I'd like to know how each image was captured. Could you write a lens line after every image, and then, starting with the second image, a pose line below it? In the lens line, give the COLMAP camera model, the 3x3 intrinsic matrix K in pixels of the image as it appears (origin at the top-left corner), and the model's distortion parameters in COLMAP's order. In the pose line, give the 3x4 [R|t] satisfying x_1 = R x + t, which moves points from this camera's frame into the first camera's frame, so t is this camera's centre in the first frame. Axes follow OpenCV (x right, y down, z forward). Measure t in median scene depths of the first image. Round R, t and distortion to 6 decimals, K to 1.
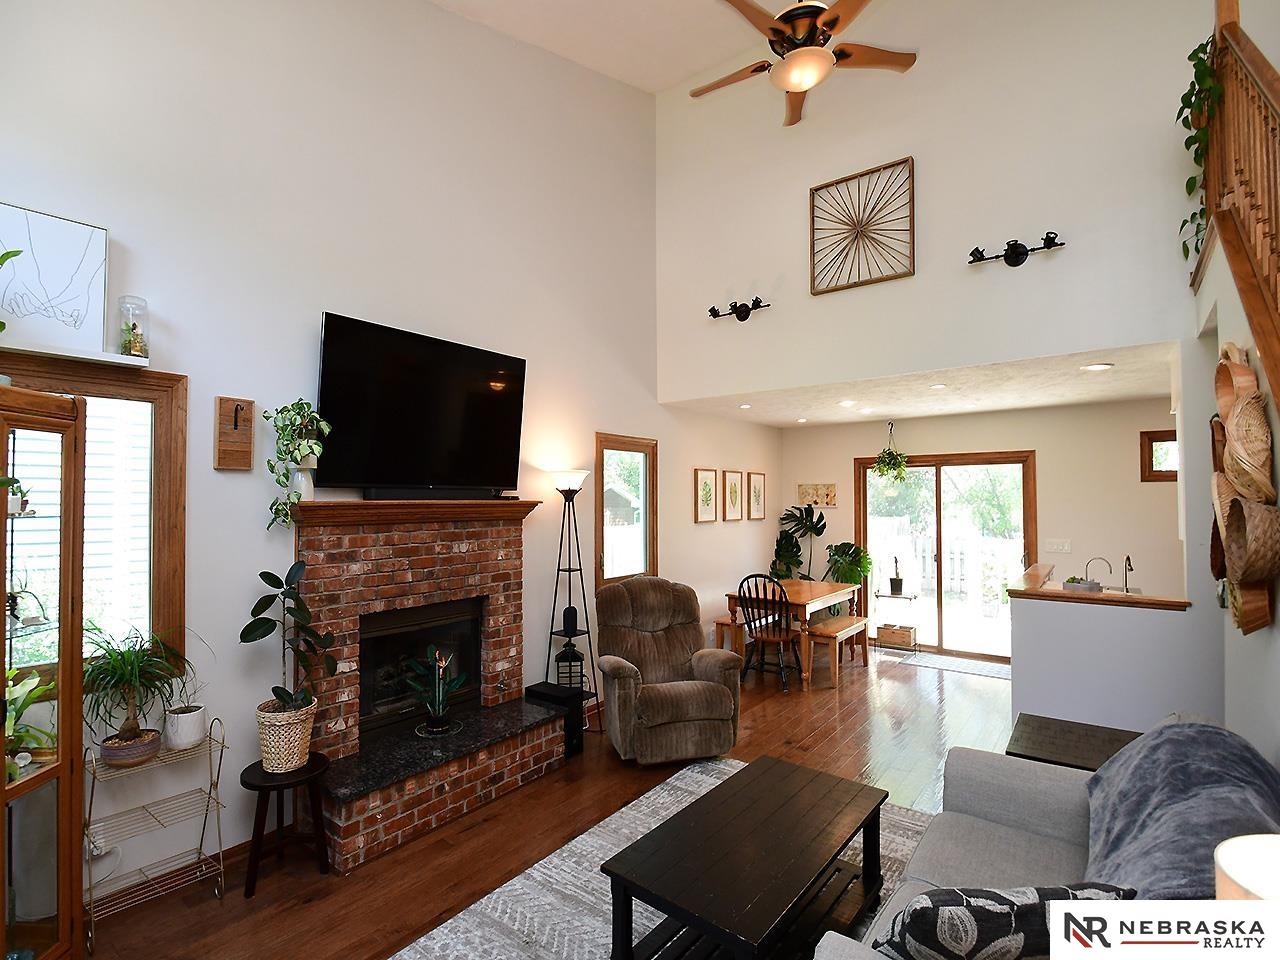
lens RADIAL K [[635.4, 0, 636.0], [0, 635.4, 489.3], [0, 0, 1]] dist [-0.001016, -0.000566]
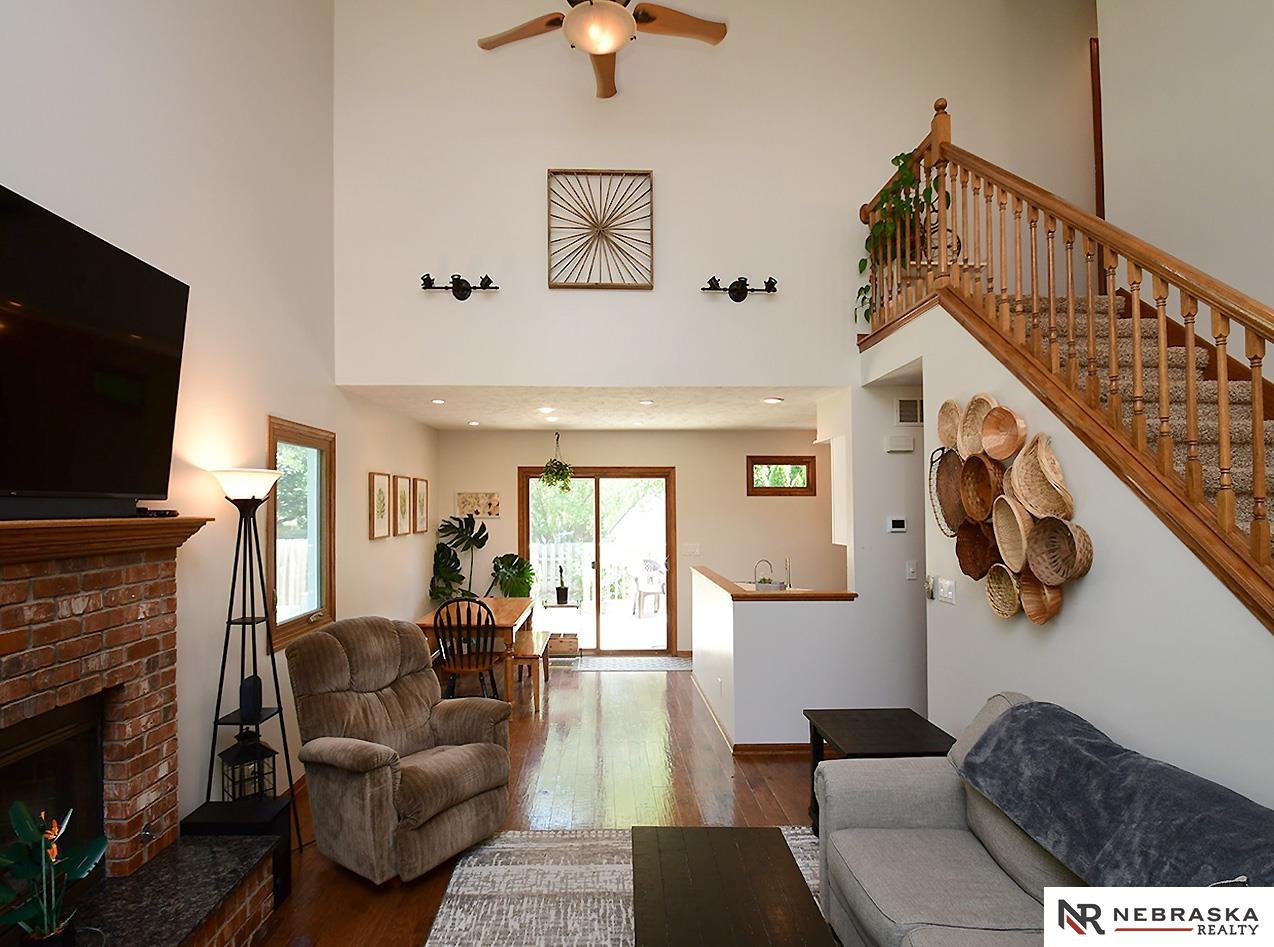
lens RADIAL K [[622.6, 0, 634.1], [0, 622.6, 498.2], [0, 0, 1]] dist [0.014158, -0.021555]
pose [[0.771893, 0.009942, 0.635675, -0.198167], [-0.013100, 0.999914, 0.000268, -0.005452], [-0.635618, -0.008534, 0.771957, 0.235134]]
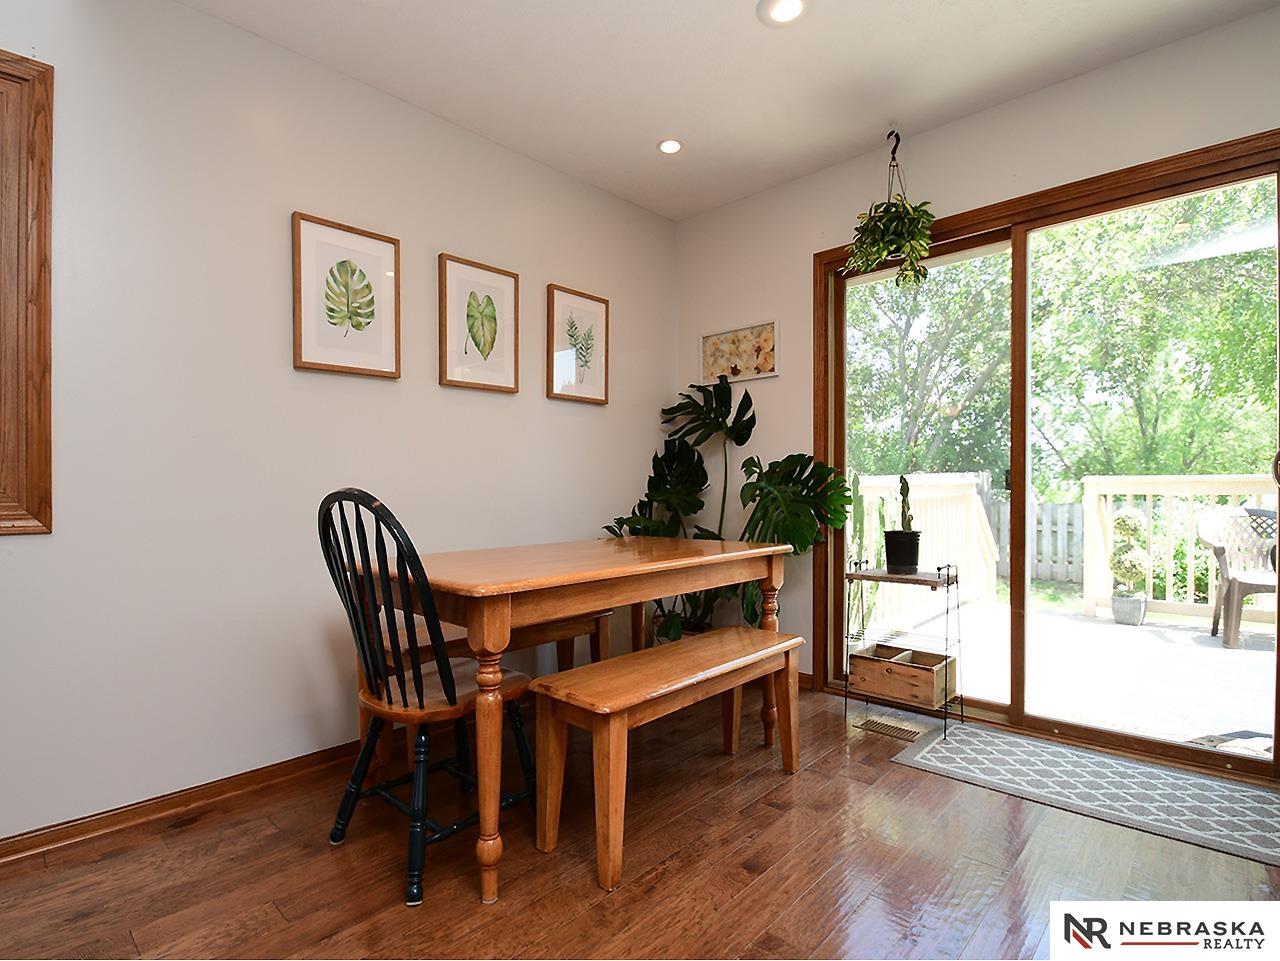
lens RADIAL K [[667.6, 0, 643.6], [0, 667.6, 499.9], [0, 0, 1]] dist [-0.000280, -0.000018]
pose [[0.995776, -0.004351, -0.091712, 0.423729], [0.008106, 0.999142, 0.040608, 0.150199], [0.091456, -0.041180, 0.994957, 0.843925]]
